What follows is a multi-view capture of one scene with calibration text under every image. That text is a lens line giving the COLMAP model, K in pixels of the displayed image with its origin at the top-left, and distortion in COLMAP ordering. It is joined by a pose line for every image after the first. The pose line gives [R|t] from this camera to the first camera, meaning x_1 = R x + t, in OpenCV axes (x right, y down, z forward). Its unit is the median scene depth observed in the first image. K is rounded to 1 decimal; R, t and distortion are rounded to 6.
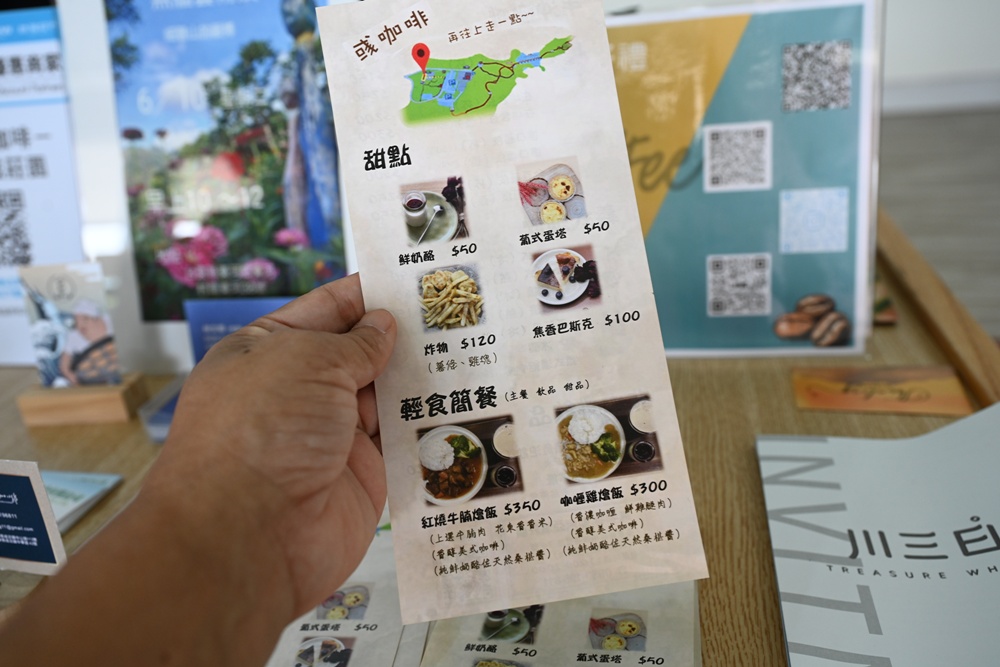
lens RADIAL K [[853.5, 0, 500.2], [0, 853.5, 333.8], [0, 0, 1]] dist [-0.000598, 0.003582]
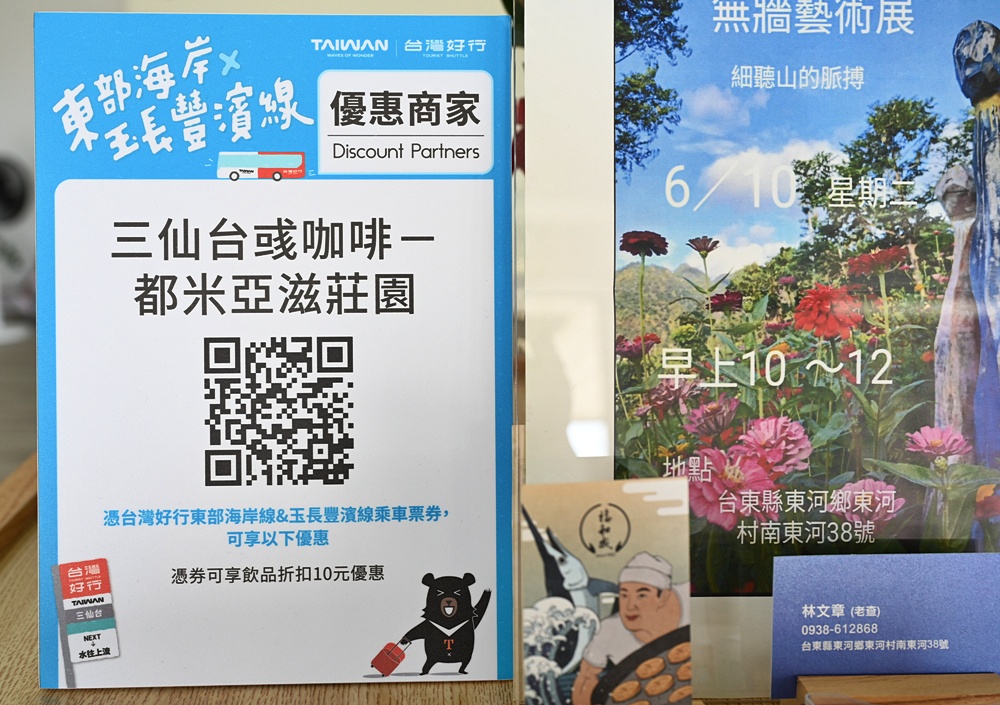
lens RADIAL K [[1152.3, 0, 499.9], [0, 1152.3, 352.6], [0, 0, 1]] dist [0.007268, 0.000000]
pose [[0.971705, 0.046333, 0.231610, -0.702613], [0.000987, 0.979767, -0.200139, -0.019873], [-0.236197, 0.194705, 0.951998, 0.345189]]
